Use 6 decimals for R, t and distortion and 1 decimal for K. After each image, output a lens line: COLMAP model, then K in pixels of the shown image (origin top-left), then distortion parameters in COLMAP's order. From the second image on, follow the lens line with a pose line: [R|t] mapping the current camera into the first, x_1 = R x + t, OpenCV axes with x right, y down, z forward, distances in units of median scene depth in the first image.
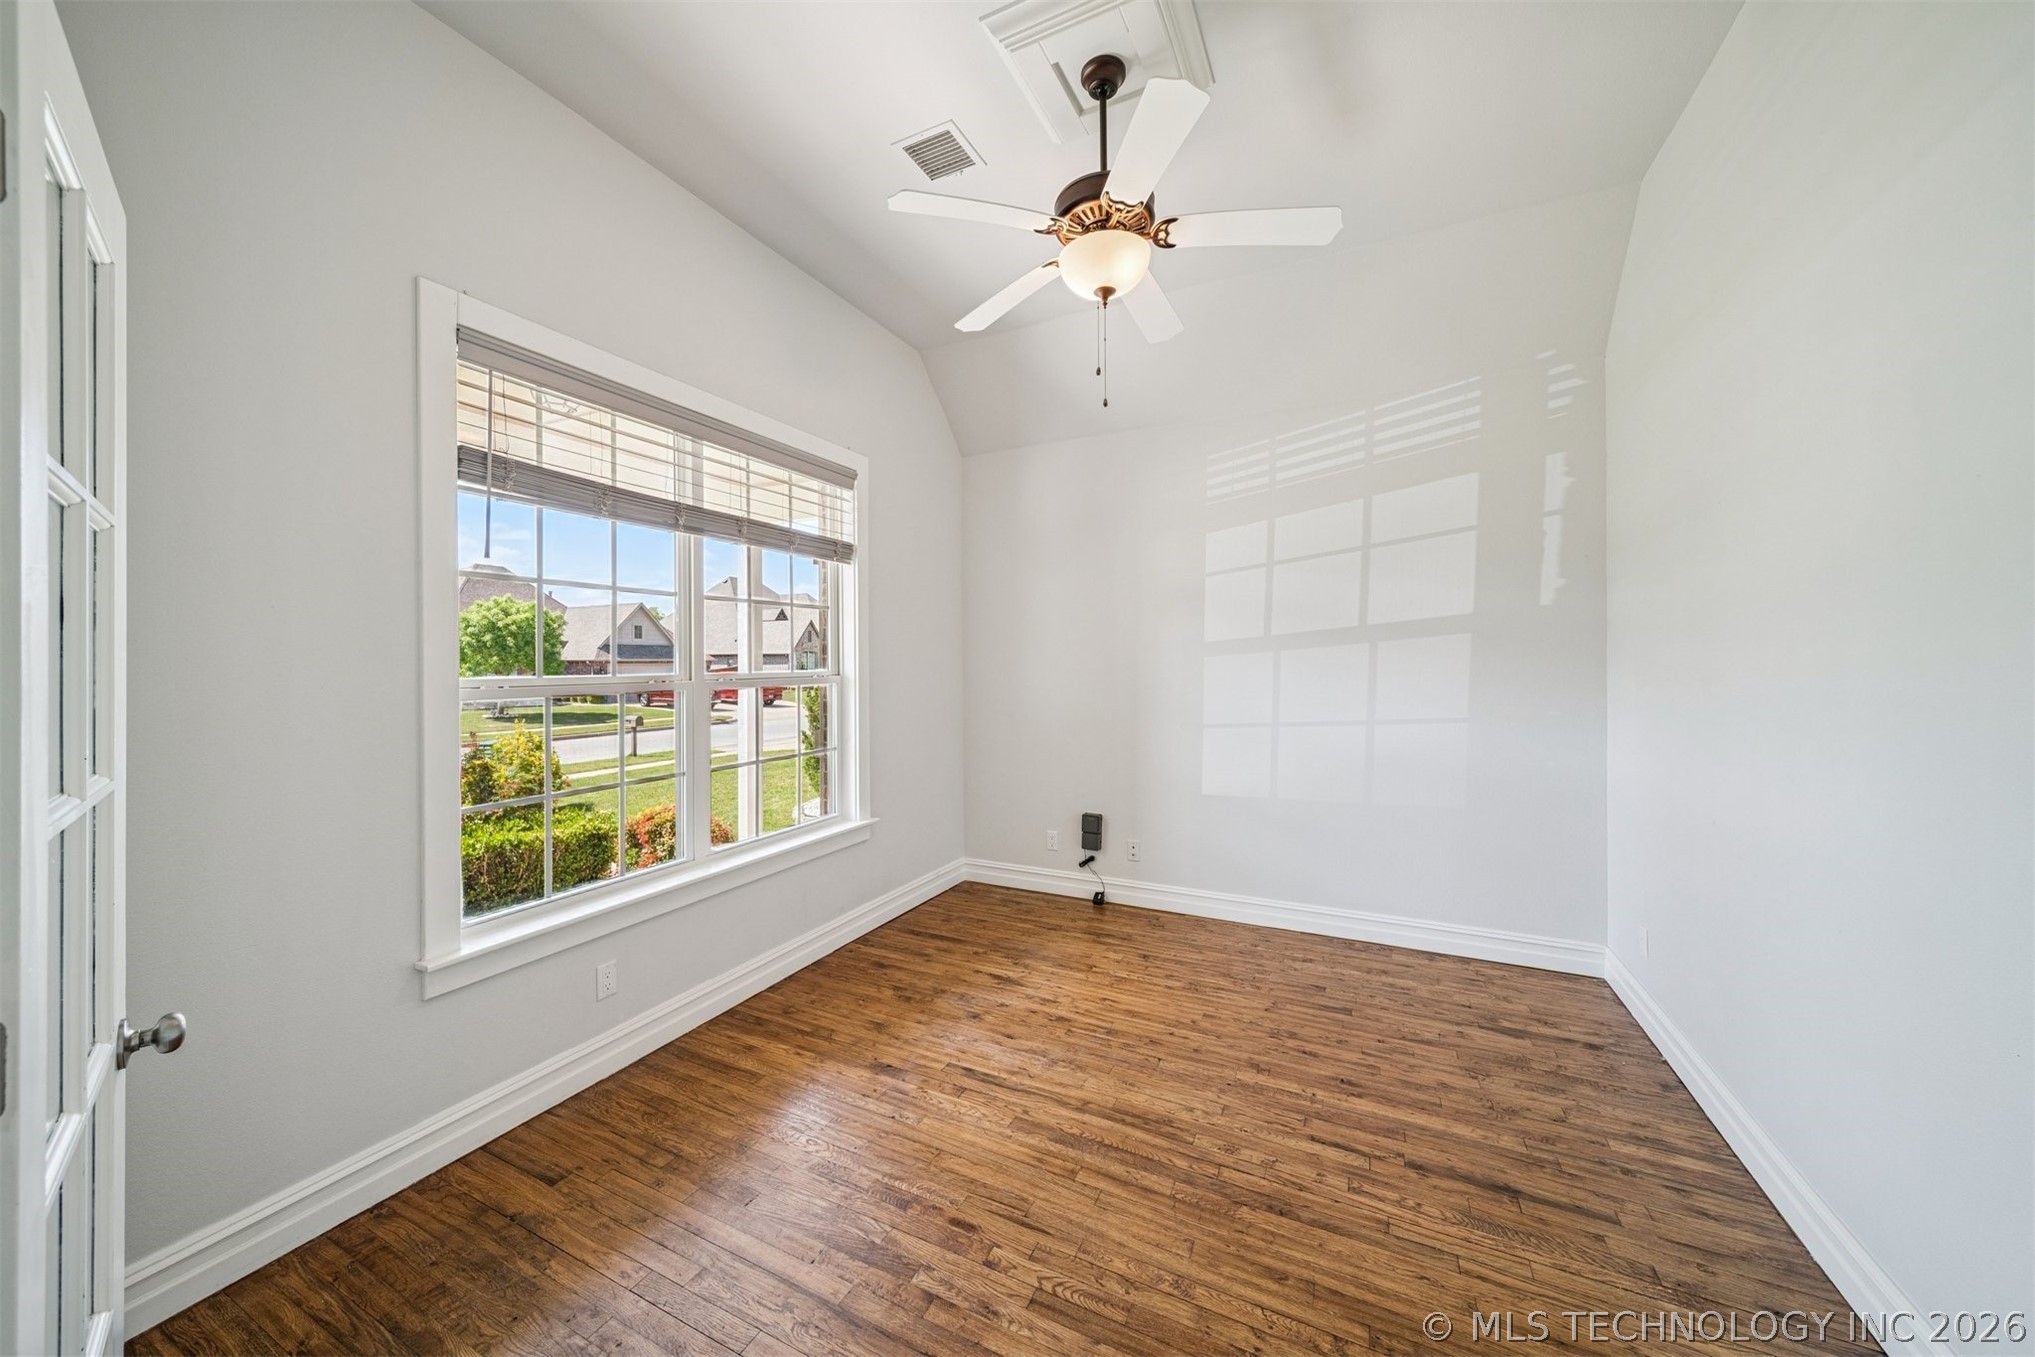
lens RADIAL K [[714.9, 0, 1001.5], [0, 714.9, 671.4], [0, 0, 1]] dist [0.002700, 0.000061]
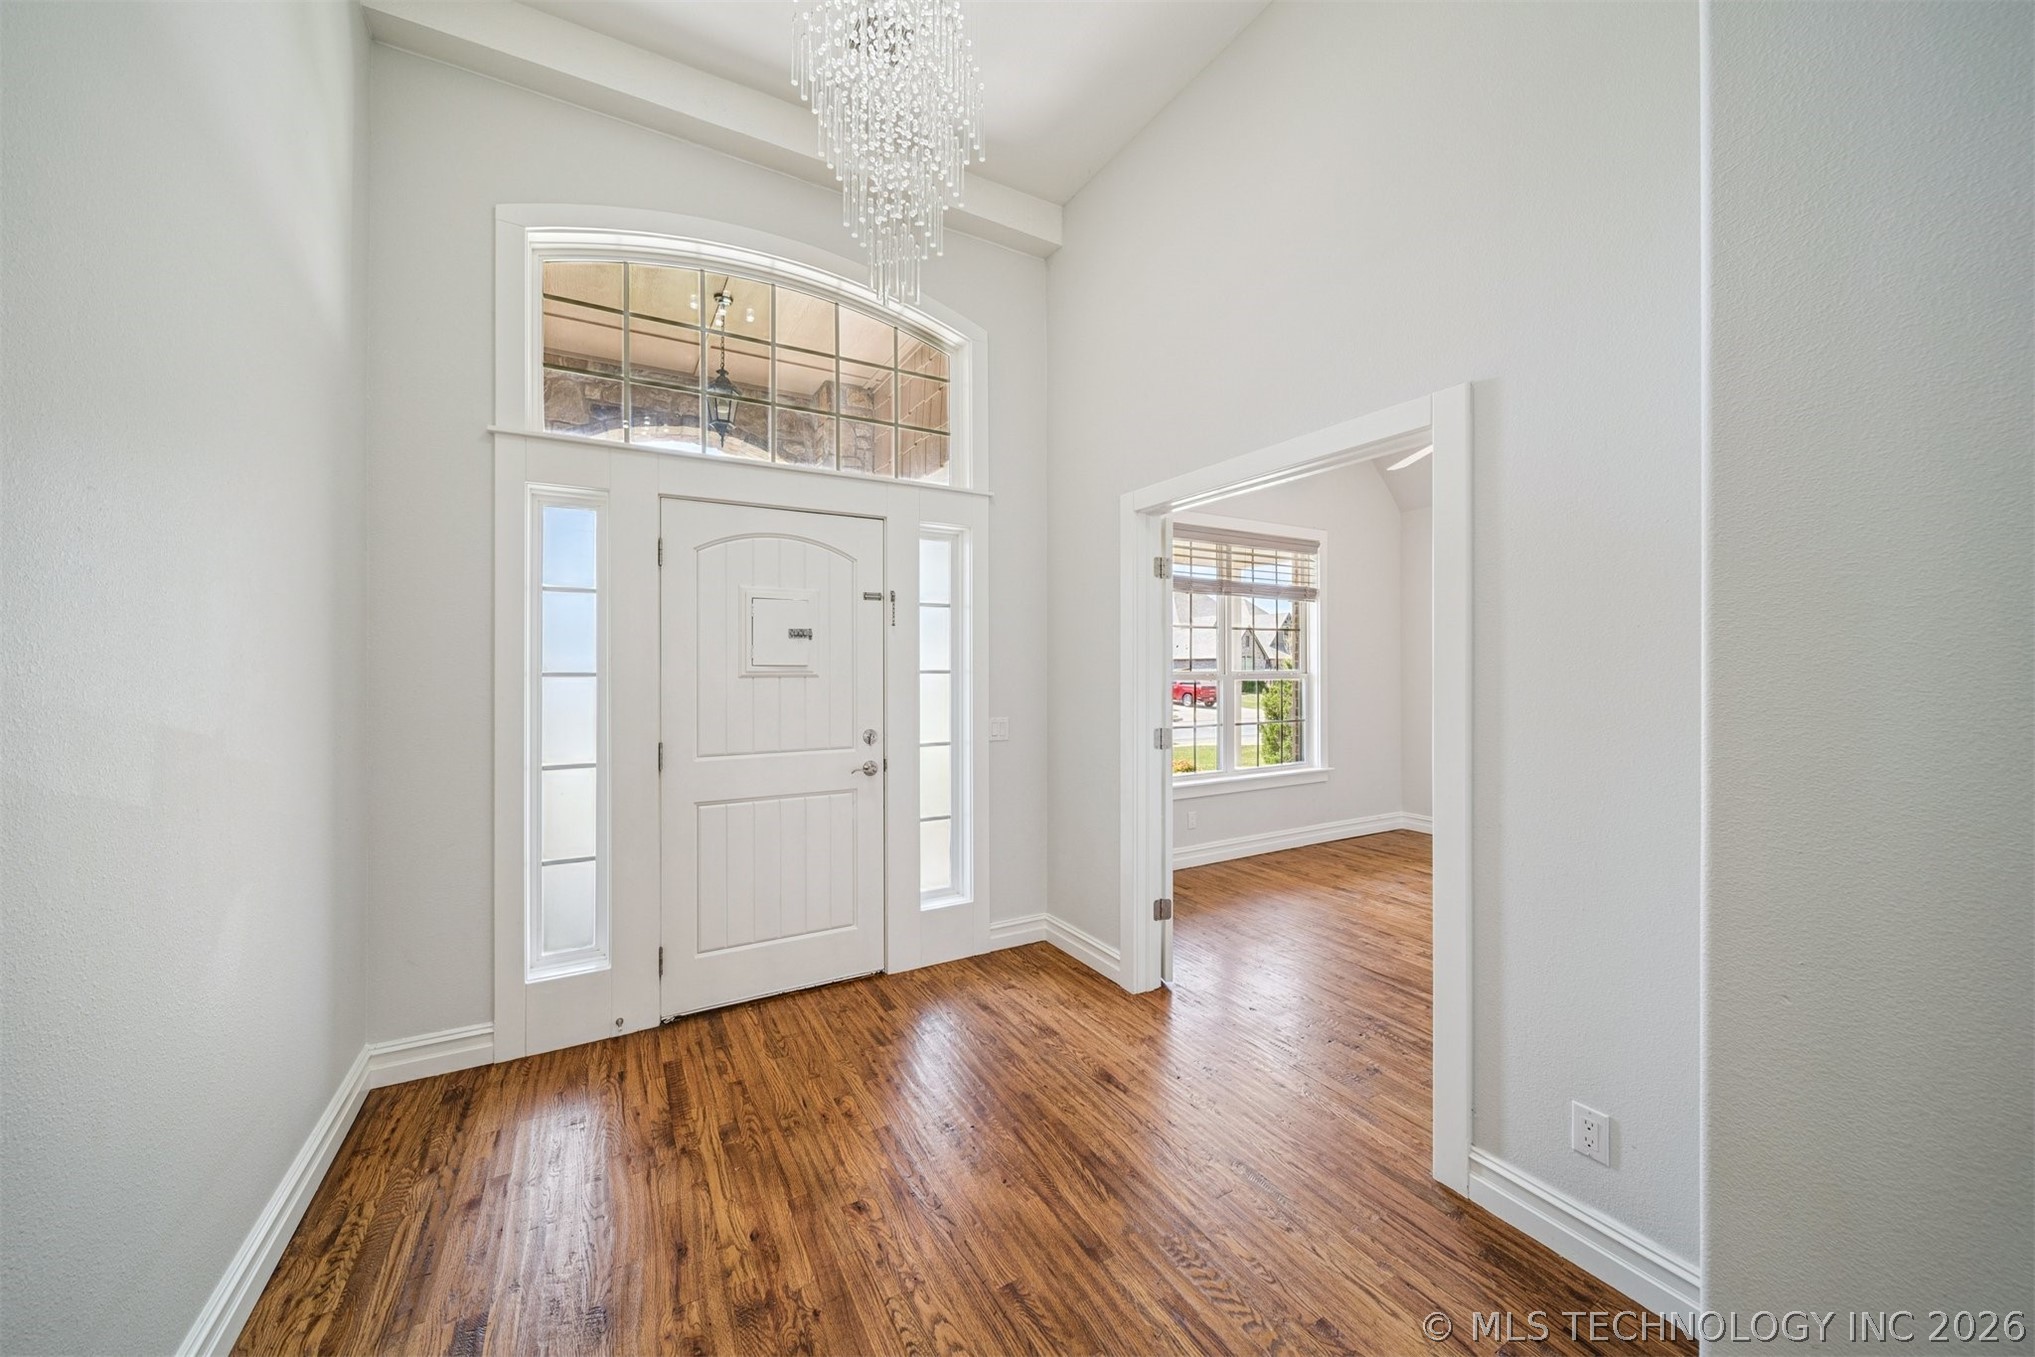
lens RADIAL K [[714.9, 0, 1001.5], [0, 714.9, 671.4], [0, 0, 1]] dist [0.002700, 0.000061]
pose [[0.831131, -0.000760, -0.556076, 0.110496], [-0.003282, 0.999975, -0.006273, 0.017171], [0.556067, 0.007039, 0.831108, -0.848080]]
